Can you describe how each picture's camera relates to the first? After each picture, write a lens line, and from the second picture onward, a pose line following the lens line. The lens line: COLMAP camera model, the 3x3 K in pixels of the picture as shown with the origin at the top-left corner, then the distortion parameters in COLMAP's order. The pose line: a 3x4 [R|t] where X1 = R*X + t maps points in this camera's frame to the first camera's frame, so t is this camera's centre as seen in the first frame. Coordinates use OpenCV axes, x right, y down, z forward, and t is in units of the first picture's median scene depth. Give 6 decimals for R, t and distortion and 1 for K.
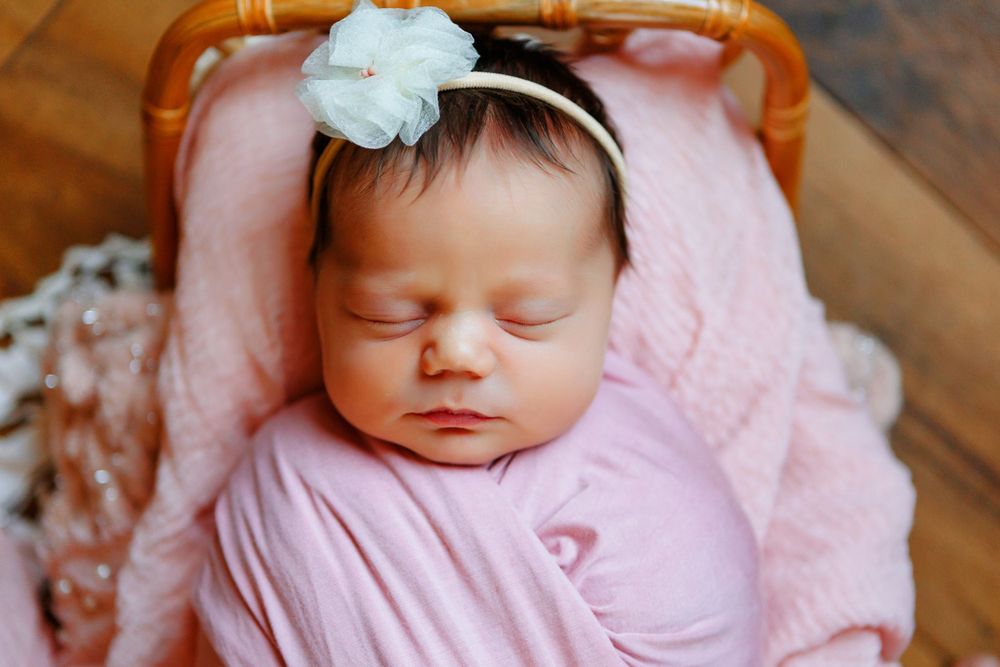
lens RADIAL K [[1731.7, 0, 495.7], [0, 1731.7, 323.9], [0, 0, 1]] dist [-0.055174, 0.000000]
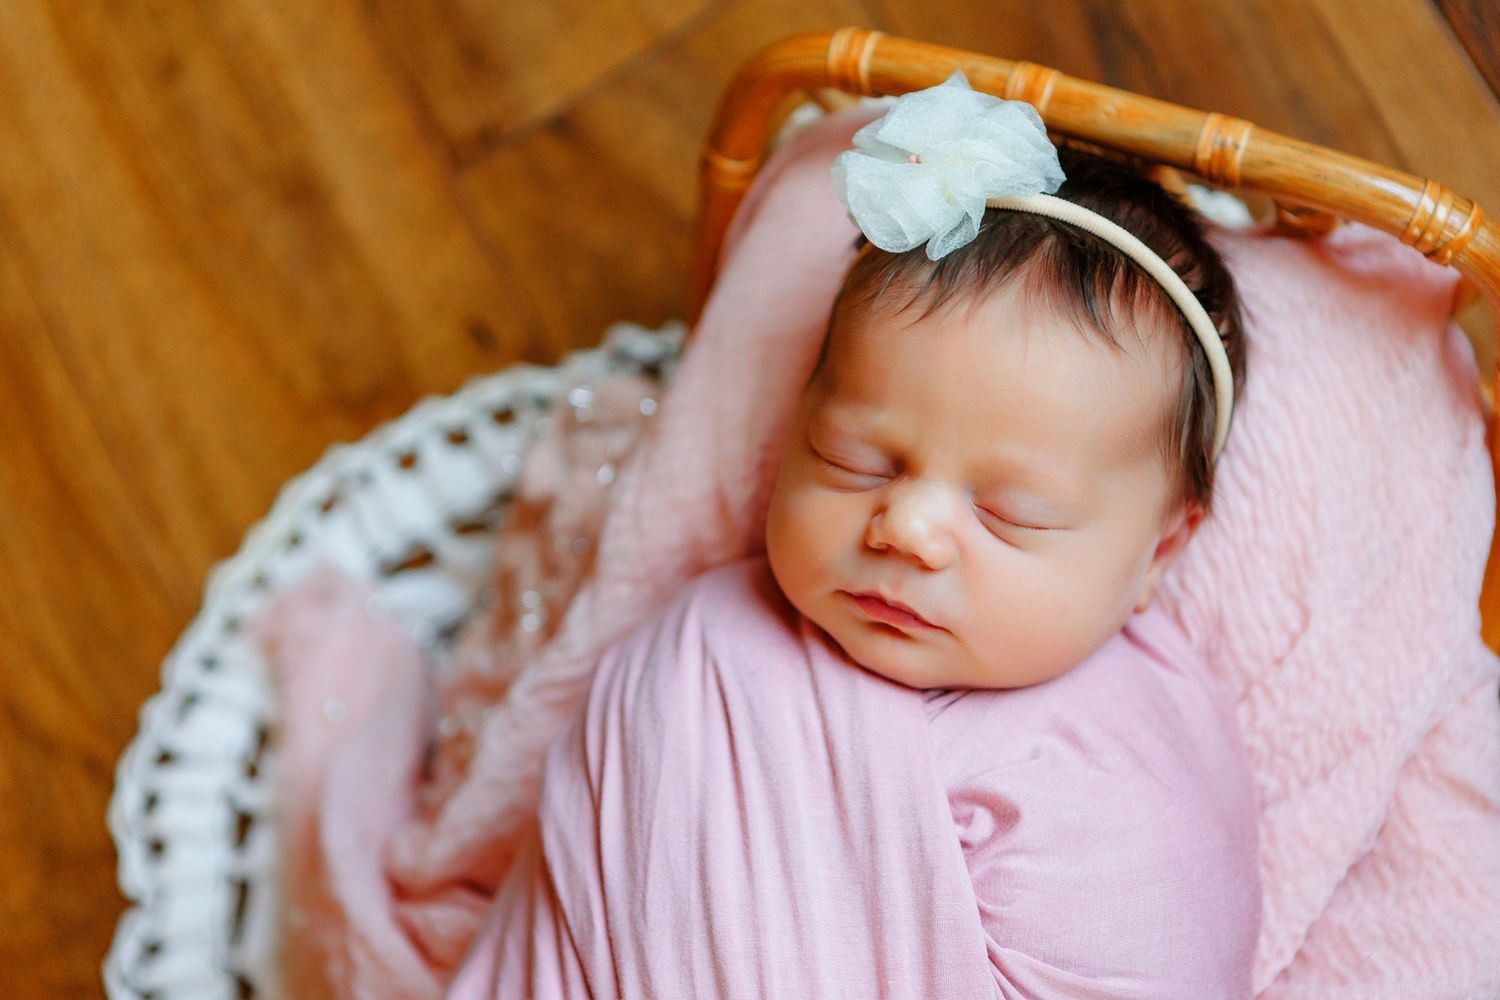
lens RADIAL K [[2993.3, 0, 741.8], [0, 2993.3, 504.9], [0, 0, 1]] dist [-0.061103, 0.000000]
pose [[0.907908, 0.287267, -0.305256, 0.282806], [-0.306208, 0.951847, -0.014986, 0.044406], [0.286252, 0.107078, 0.952152, -0.275162]]
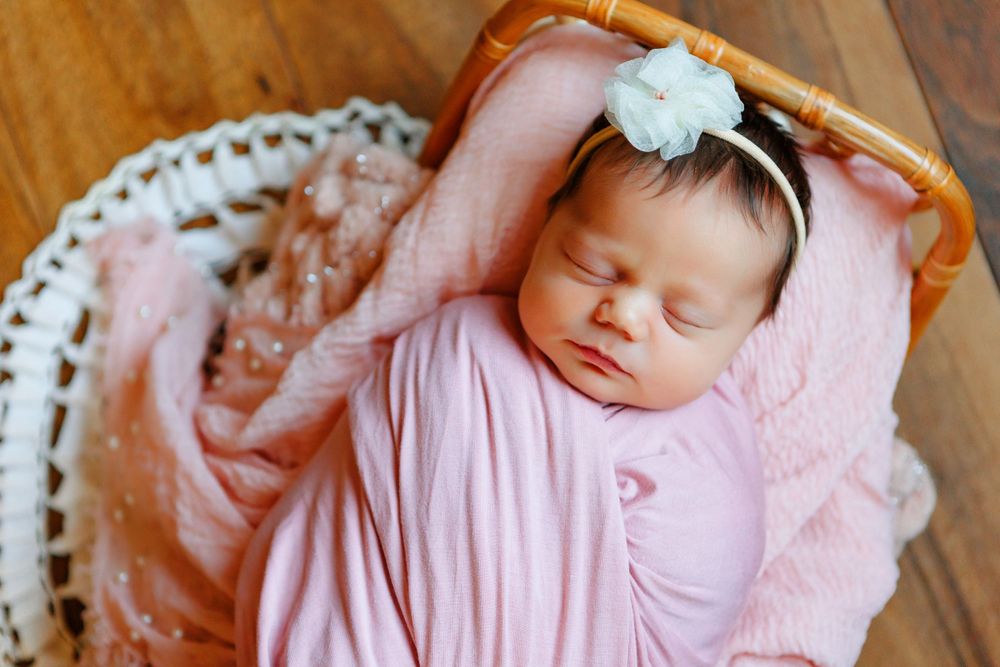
lens RADIAL K [[1995.5, 0, 489.8], [0, 1995.5, 299.4], [0, 0, 1]] dist [-0.061103, 0.000000]
pose [[0.889021, 0.453922, -0.059965, -0.025136], [-0.454150, 0.890863, 0.010571, 0.032463], [0.058218, 0.017835, 0.998145, -0.466857]]
